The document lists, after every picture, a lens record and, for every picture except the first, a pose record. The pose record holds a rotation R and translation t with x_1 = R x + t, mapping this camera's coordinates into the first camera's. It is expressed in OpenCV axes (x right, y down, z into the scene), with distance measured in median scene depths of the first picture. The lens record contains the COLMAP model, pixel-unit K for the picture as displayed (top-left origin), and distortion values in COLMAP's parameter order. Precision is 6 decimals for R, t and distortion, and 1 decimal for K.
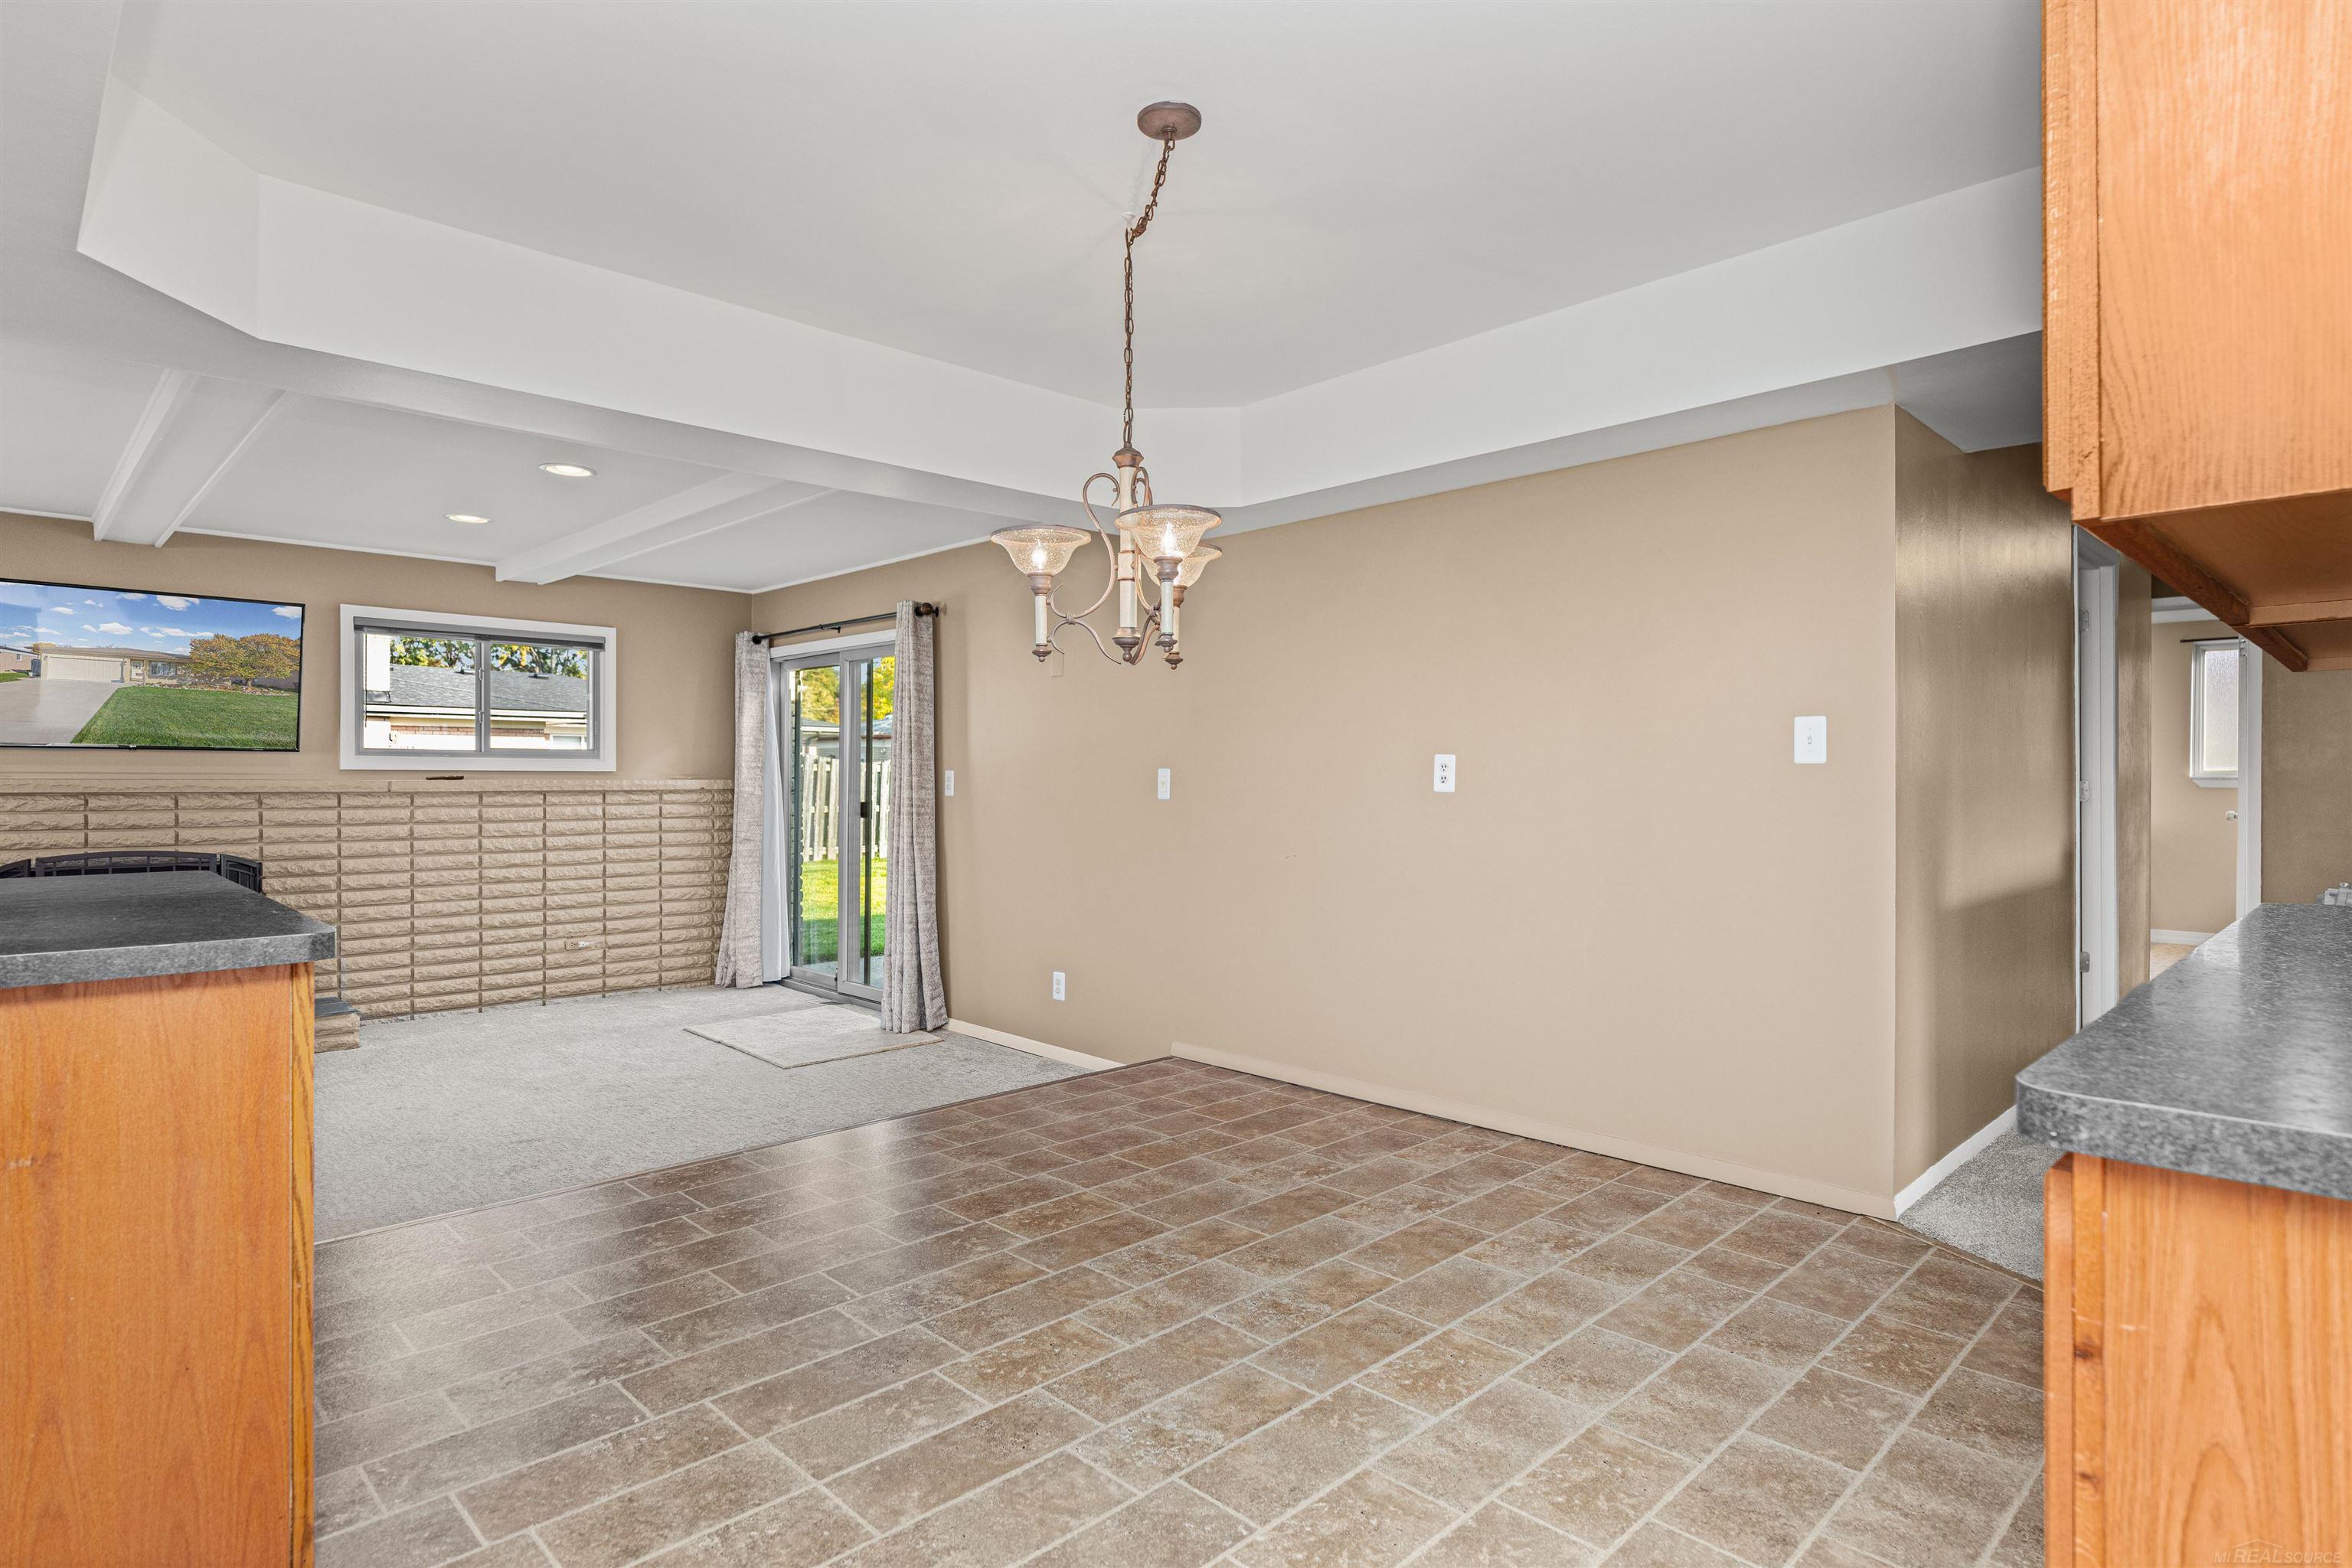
lens RADIAL K [[1238.9, 0, 1176.1], [0, 1238.9, 756.2], [0, 0, 1]] dist [0.010375, -0.004415]
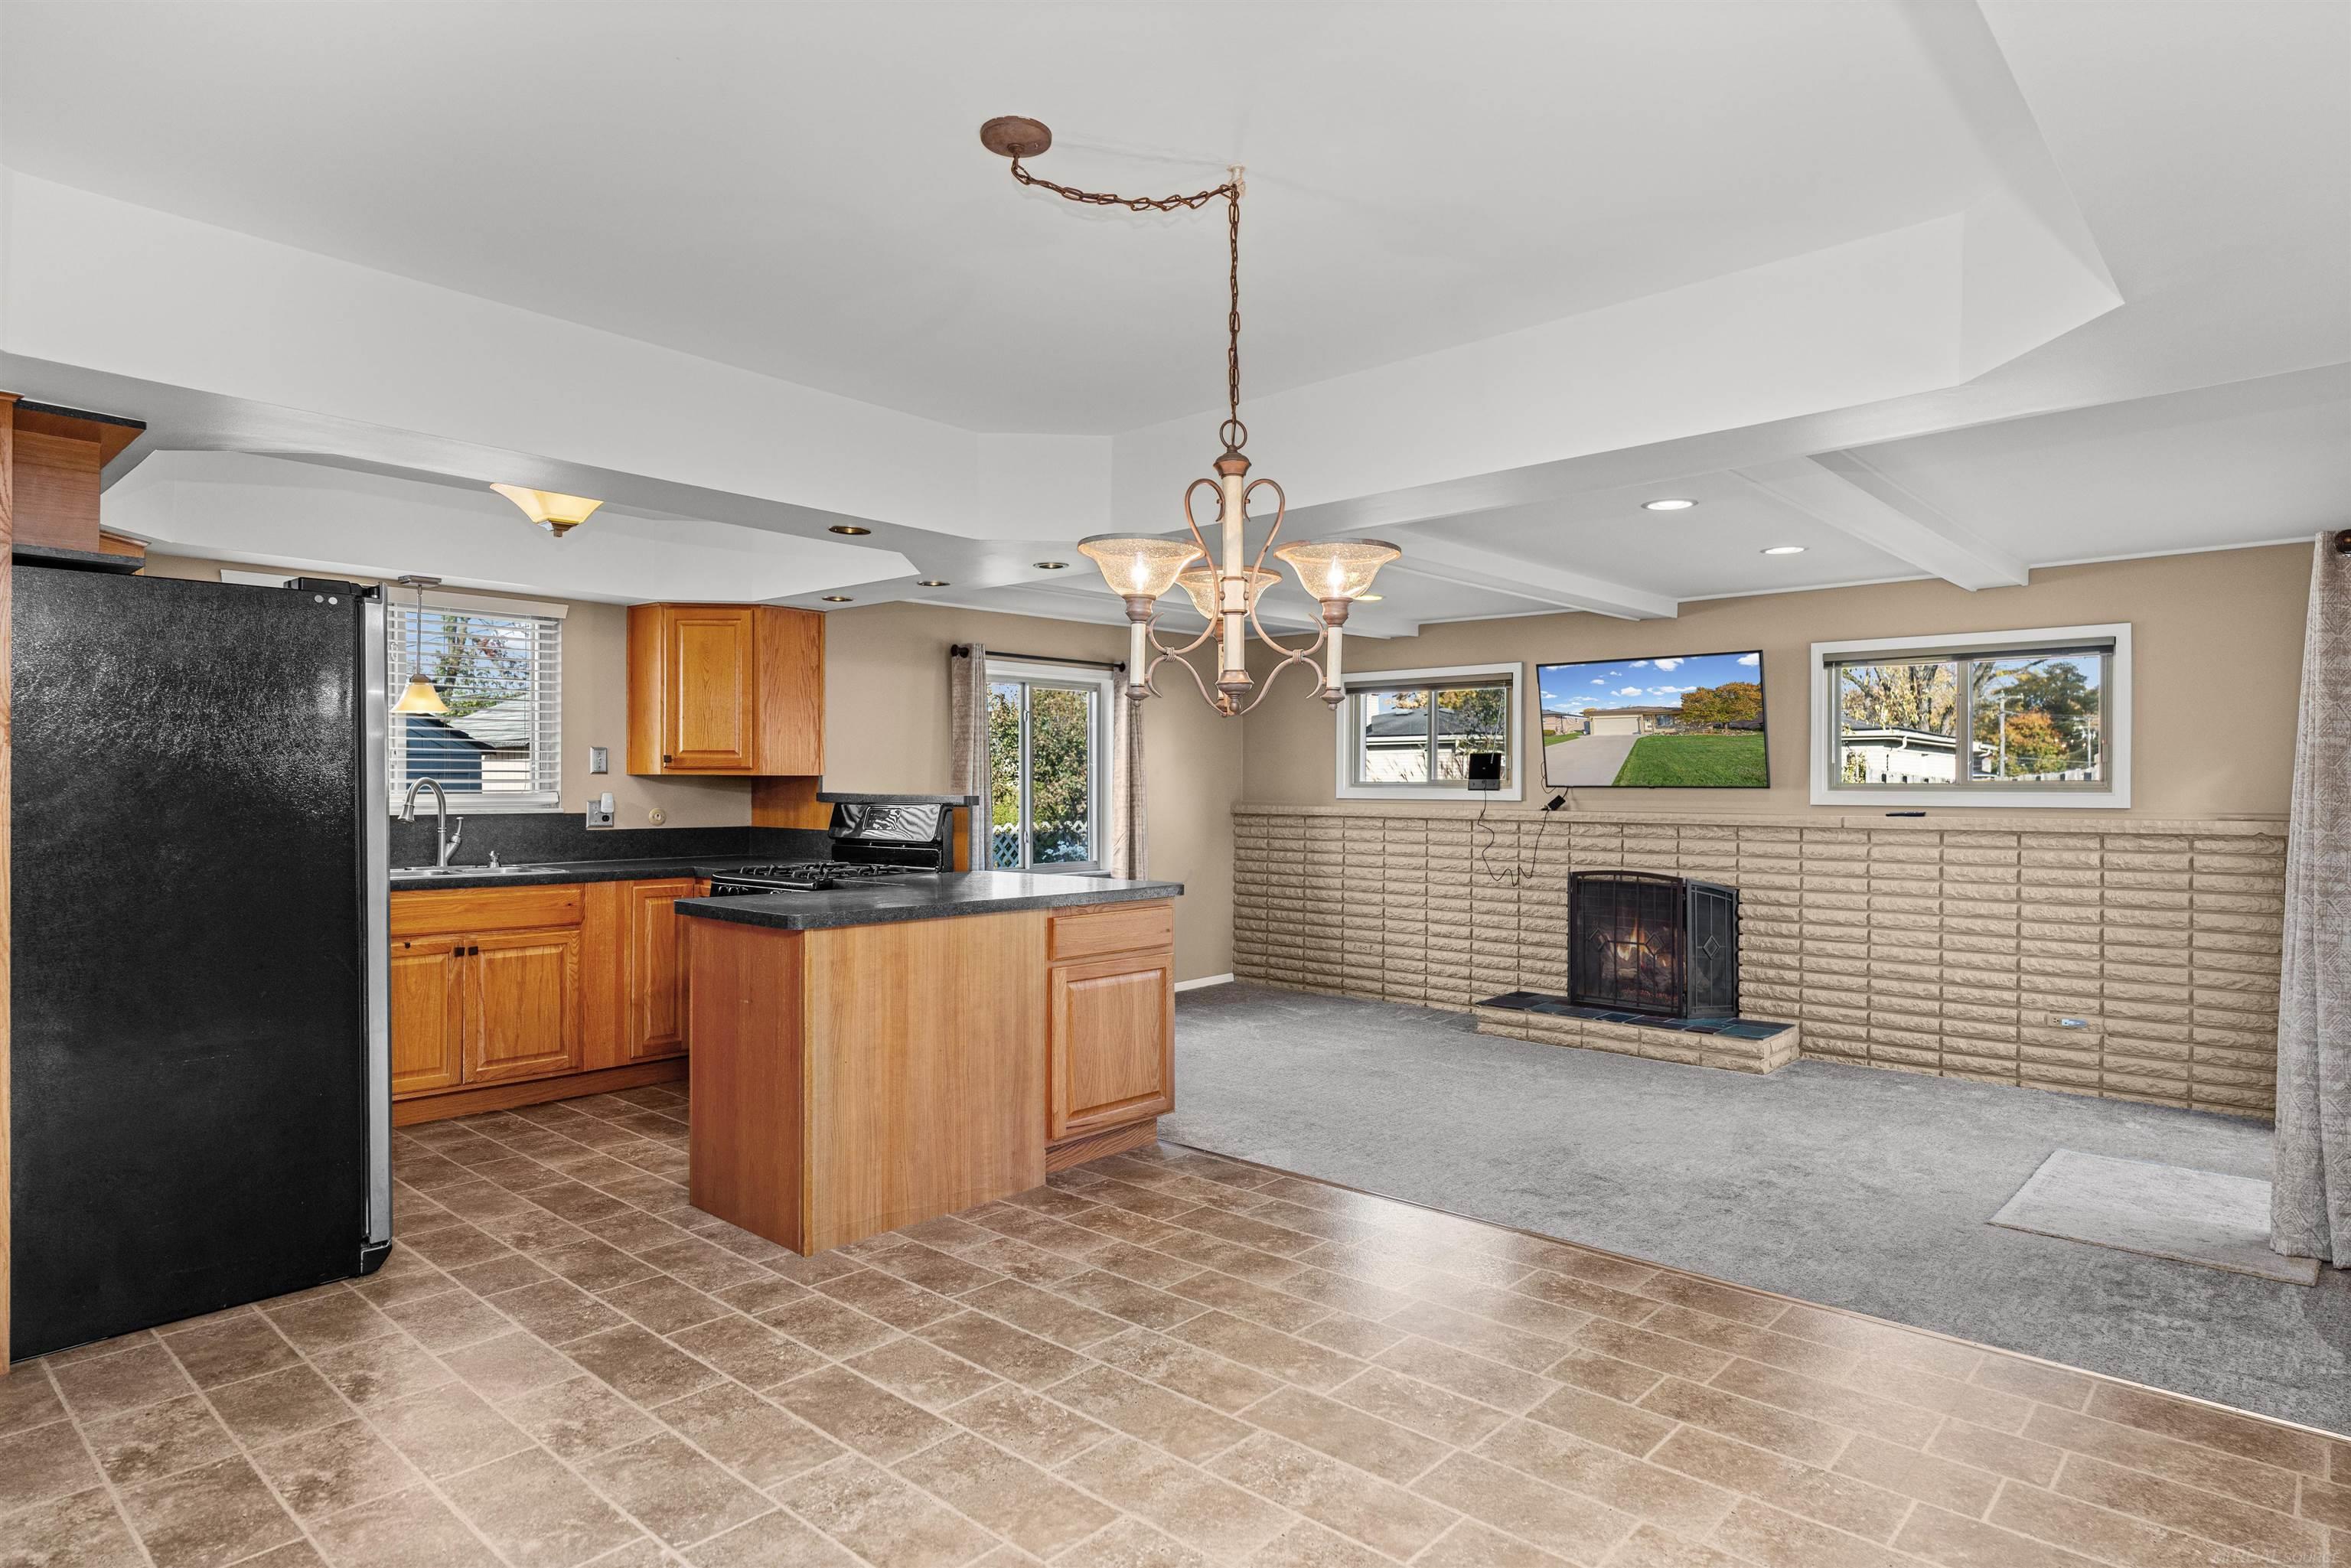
lens RADIAL K [[1299.4, 0, 1168.8], [0, 1299.4, 813.1], [0, 0, 1]] dist [-0.004742, -0.001868]
pose [[0.057712, 0.018177, -0.998168, 0.370896], [0.016108, 0.999687, 0.019136, -0.011575], [0.998203, -0.017182, 0.057401, 0.421497]]
